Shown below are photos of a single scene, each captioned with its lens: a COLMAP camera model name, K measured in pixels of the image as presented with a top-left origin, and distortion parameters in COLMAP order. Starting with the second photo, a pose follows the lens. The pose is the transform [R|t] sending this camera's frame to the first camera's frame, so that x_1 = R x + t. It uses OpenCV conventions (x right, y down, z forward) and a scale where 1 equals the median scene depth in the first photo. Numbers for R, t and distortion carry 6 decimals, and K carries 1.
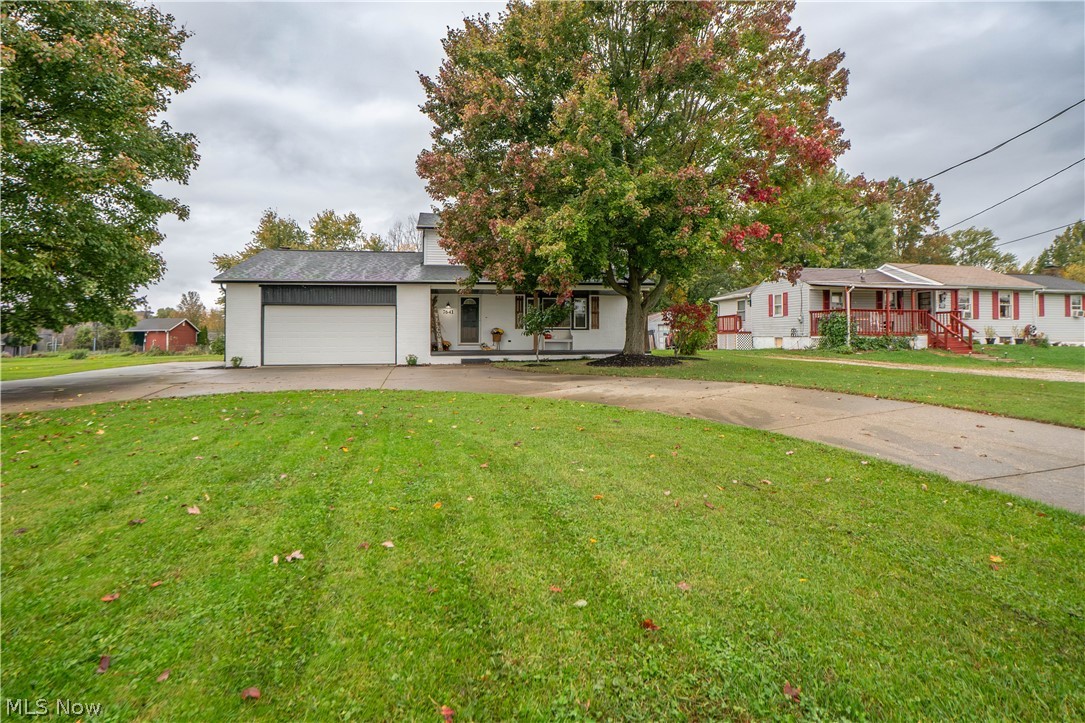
lens RADIAL K [[559.1, 0, 522.1], [0, 559.1, 323.1], [0, 0, 1]] dist [-0.041545, 0.008566]
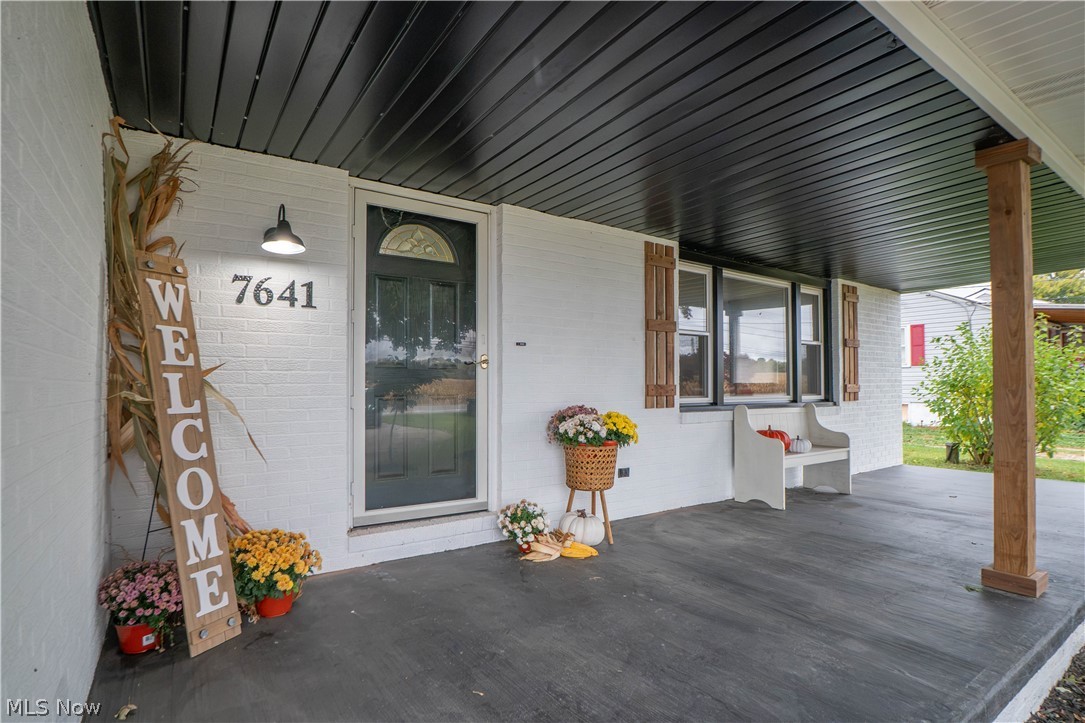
lens RADIAL K [[559.1, 0, 539.9], [0, 559.1, 377.7], [0, 0, 1]] dist [-0.041545, 0.008566]
pose [[0.915896, 0.008161, 0.401333, -0.136119], [-0.011551, 0.999915, 0.006027, -0.001004], [-0.401249, -0.010156, 0.915913, 0.912812]]
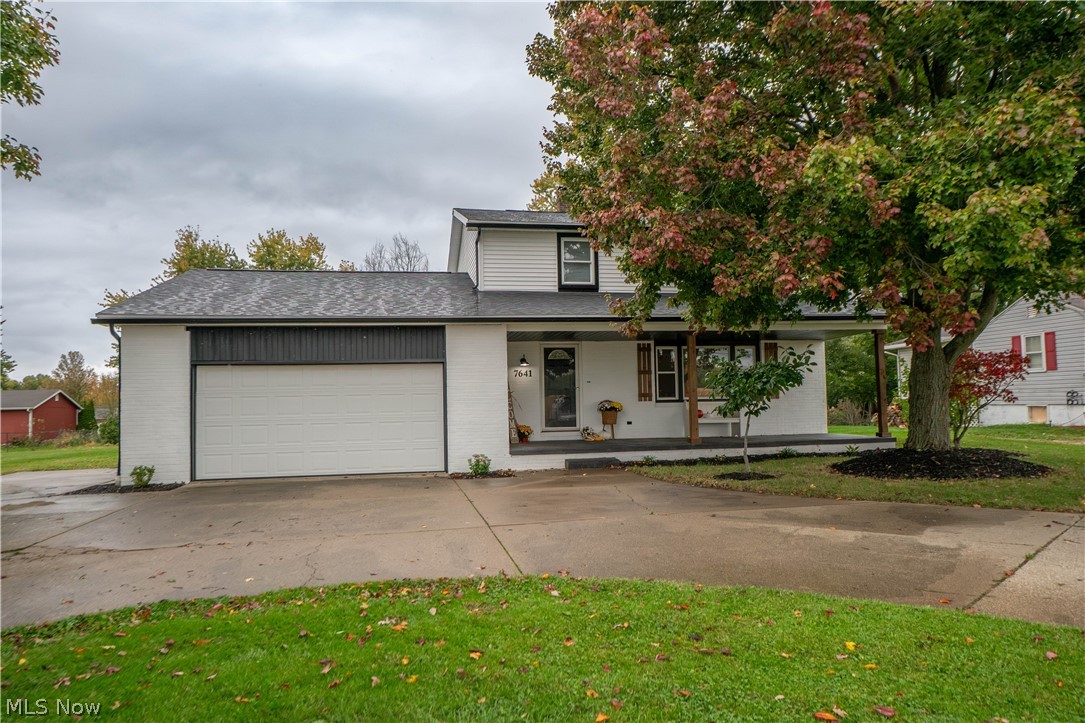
lens RADIAL K [[757.5, 0, 540.6], [0, 757.5, 363.6], [0, 0, 1]] dist [-0.000081, 0.012062]
pose [[0.999794, -0.016385, 0.012007, -0.131914], [0.016757, 0.999359, -0.031620, -0.005490], [-0.011482, 0.031815, 0.999428, 0.249003]]
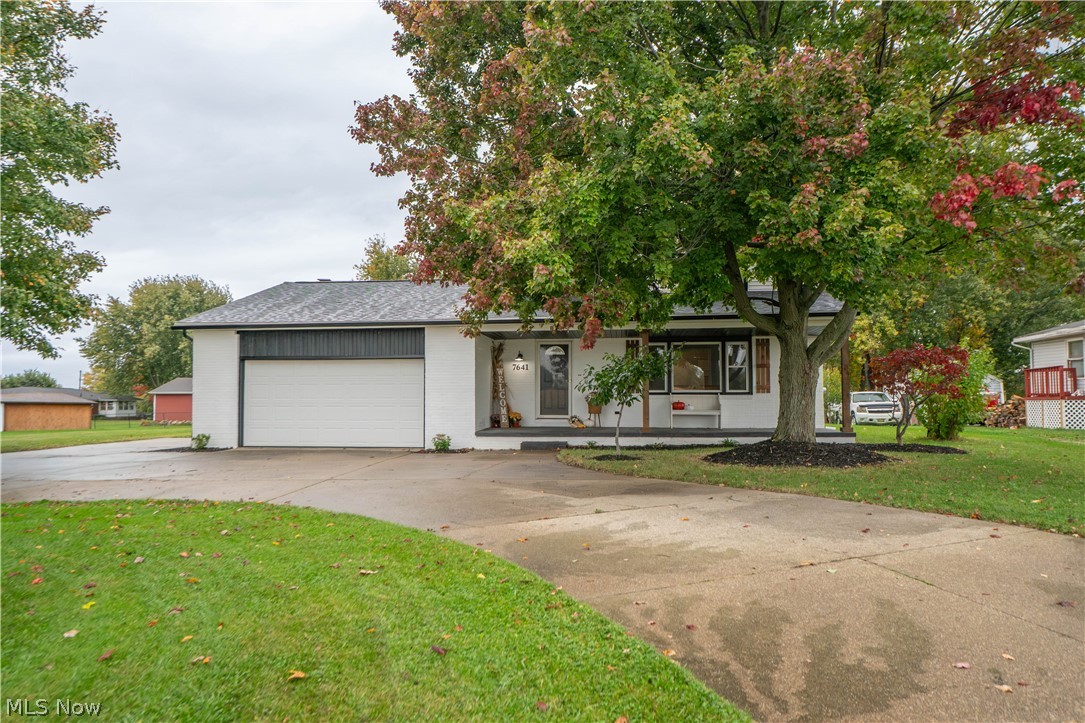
lens RADIAL K [[757.5, 0, 517.0], [0, 757.5, 355.8], [0, 0, 1]] dist [-0.000081, 0.012062]
pose [[0.957650, -0.014812, -0.287552, 0.125185], [0.005141, 0.999396, -0.034356, -0.002923], [0.287888, 0.031422, 0.957149, 0.167071]]
